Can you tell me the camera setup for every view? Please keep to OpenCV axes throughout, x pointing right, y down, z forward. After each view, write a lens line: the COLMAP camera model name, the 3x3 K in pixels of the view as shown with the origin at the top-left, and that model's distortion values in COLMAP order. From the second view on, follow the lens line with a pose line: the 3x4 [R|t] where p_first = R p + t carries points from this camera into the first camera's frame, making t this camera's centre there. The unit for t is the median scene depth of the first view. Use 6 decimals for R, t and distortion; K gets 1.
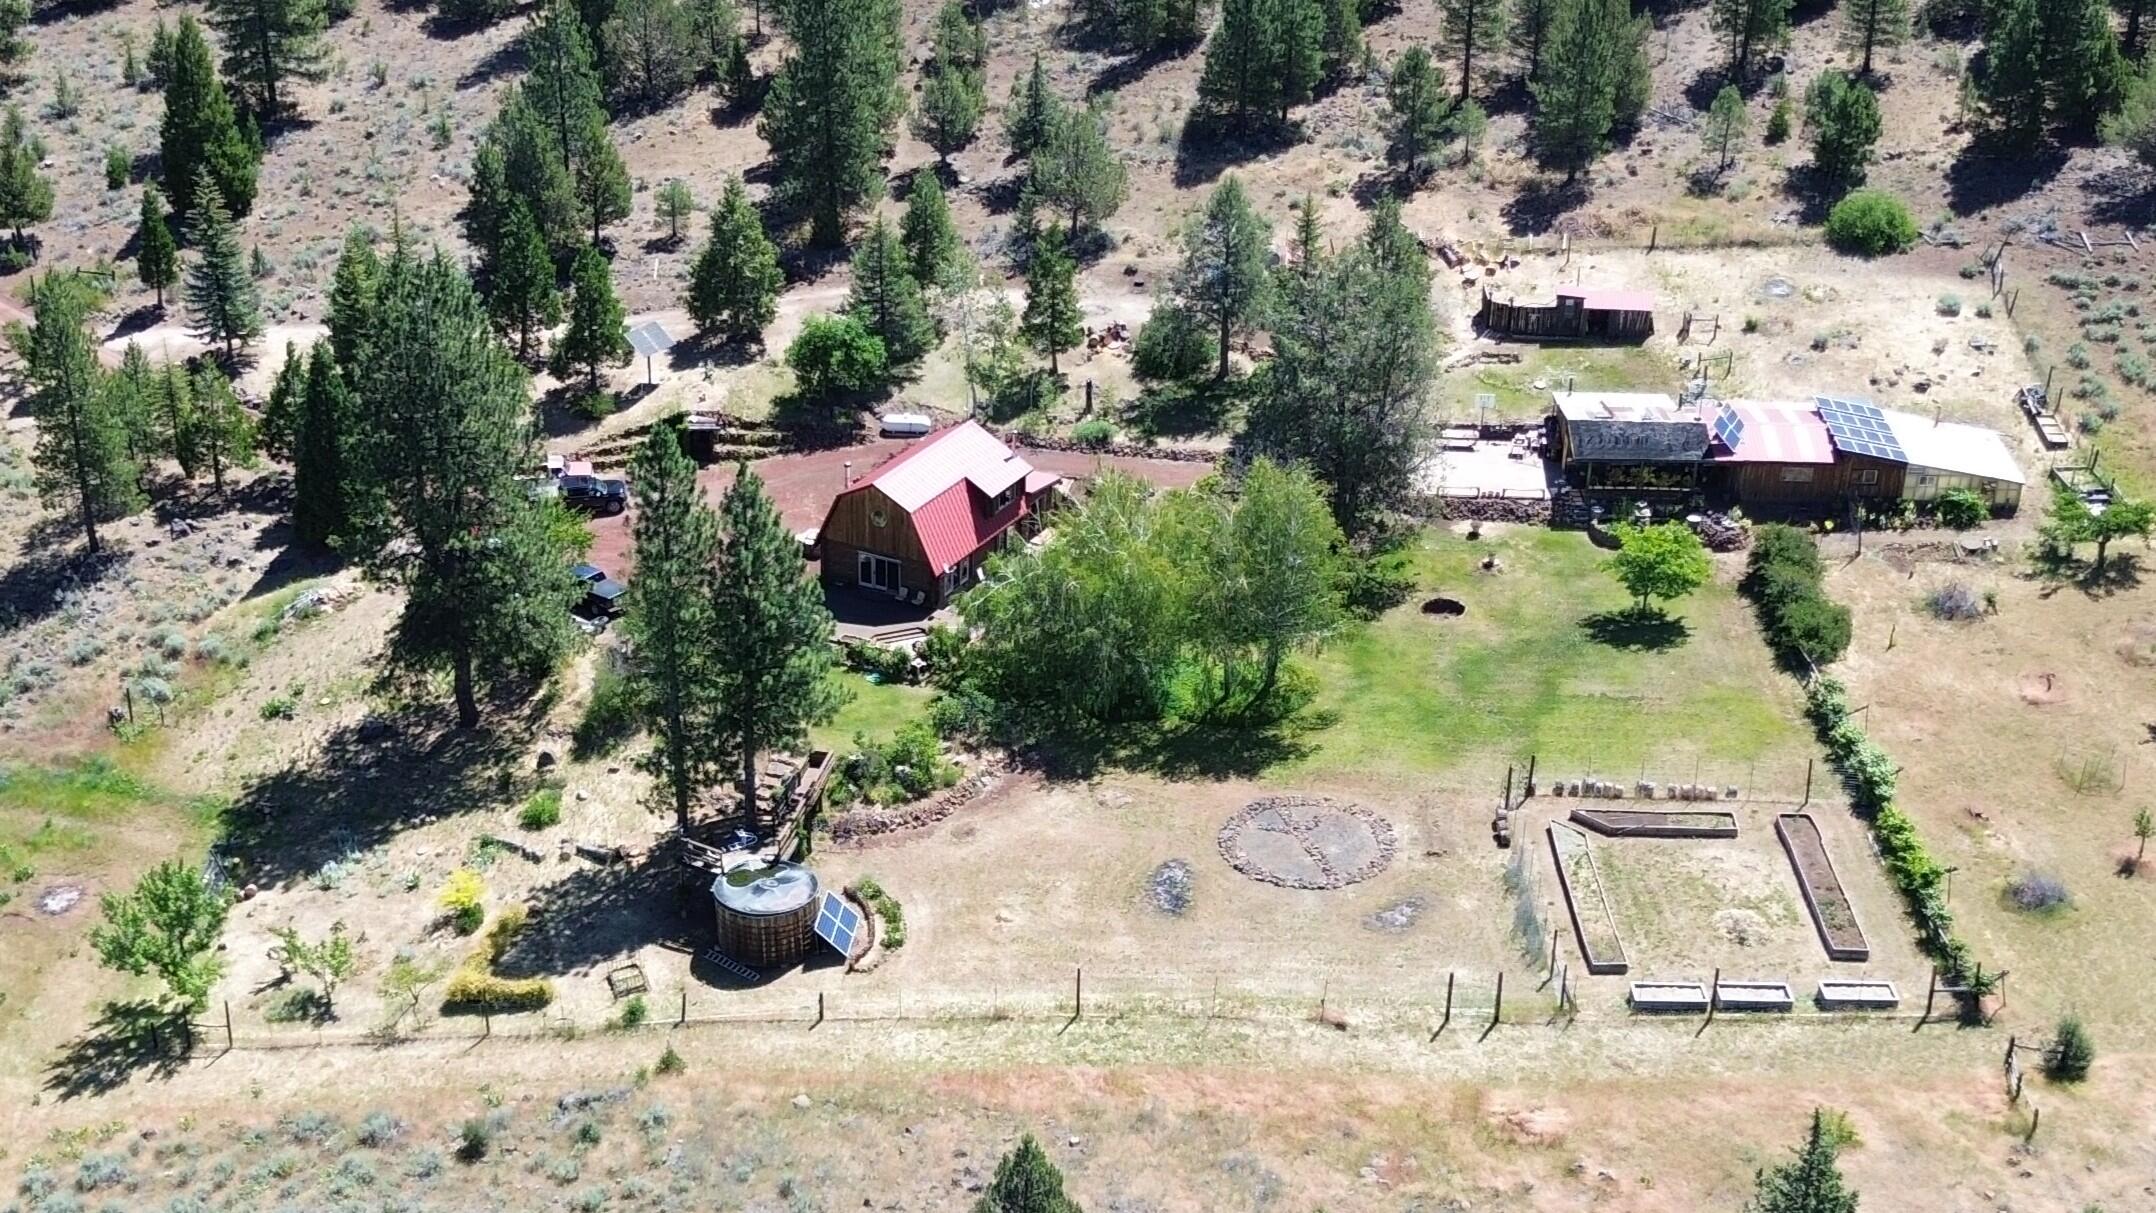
lens RADIAL K [[1535.0, 0, 1078.0], [0, 1535.0, 606.5], [0, 0, 1]] dist [0.000224, 0.000003]
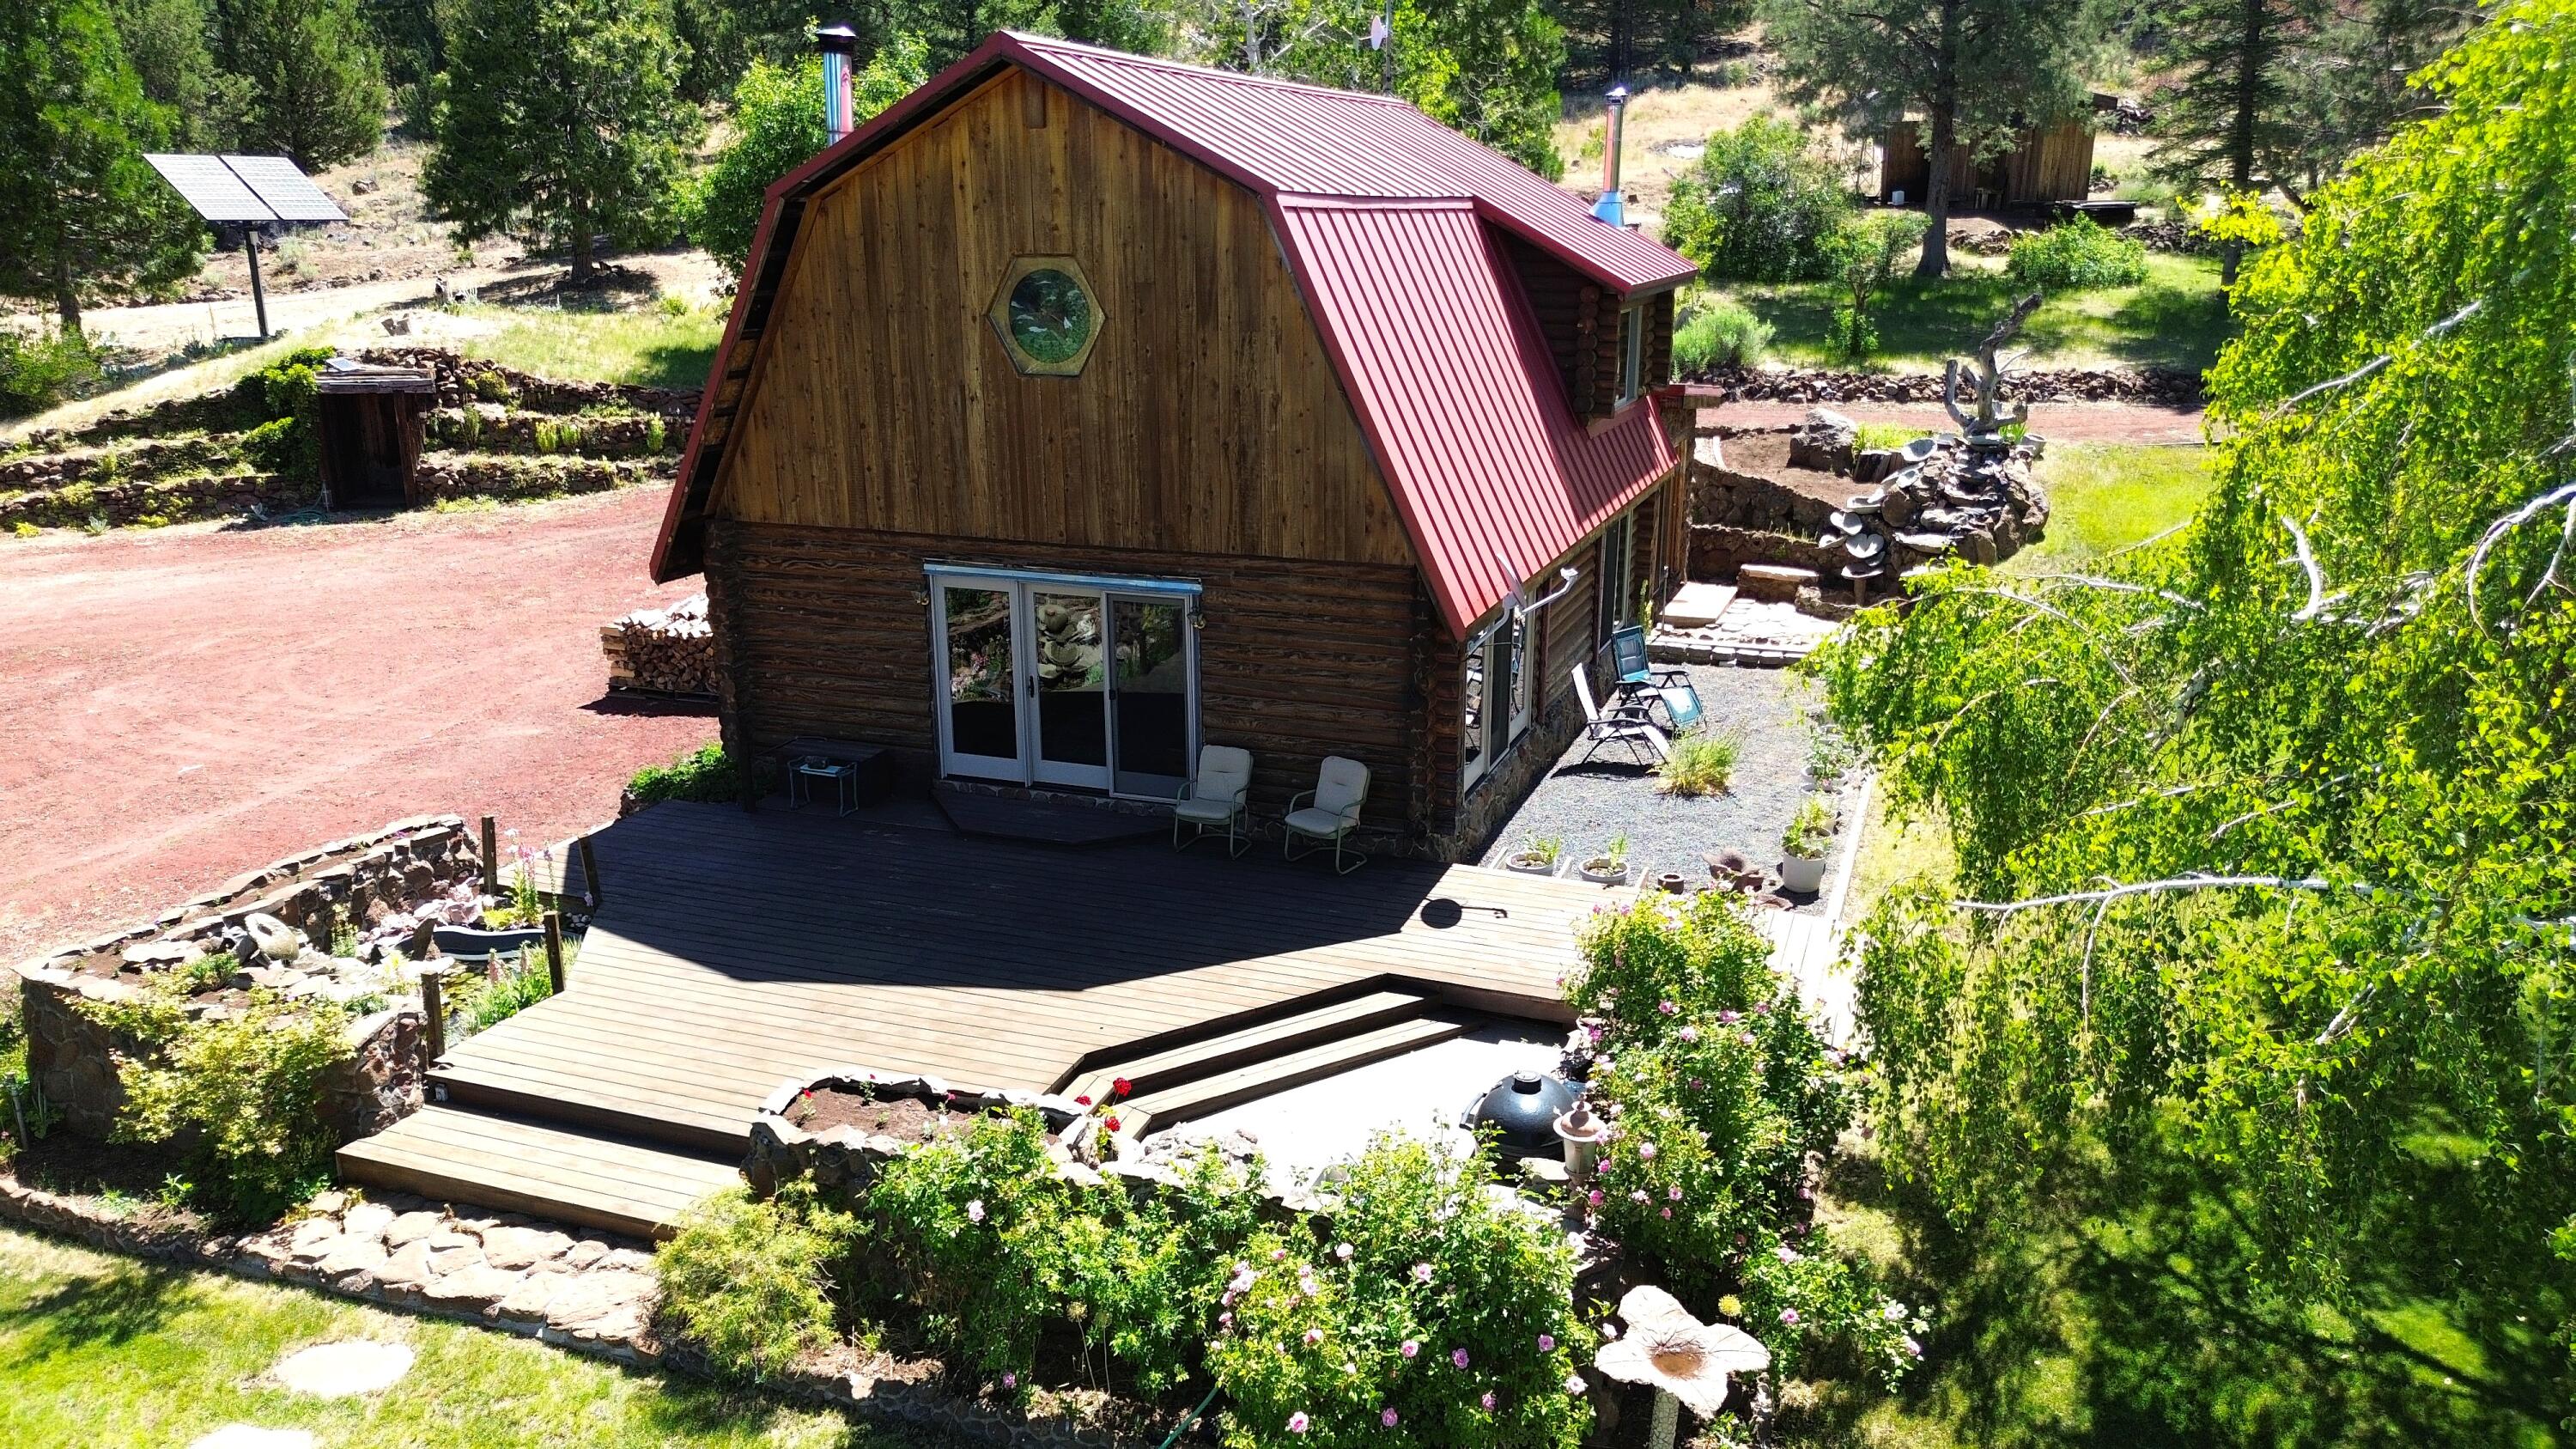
lens RADIAL K [[1816.9, 0, 1288.0], [0, 1816.9, 724.5], [0, 0, 1]] dist [0.107806, -0.164881]
pose [[0.996284, -0.073517, 0.044874, -0.093232], [0.079682, 0.984512, -0.156162, 0.012651], [-0.032699, 0.159157, 0.986712, 0.657246]]
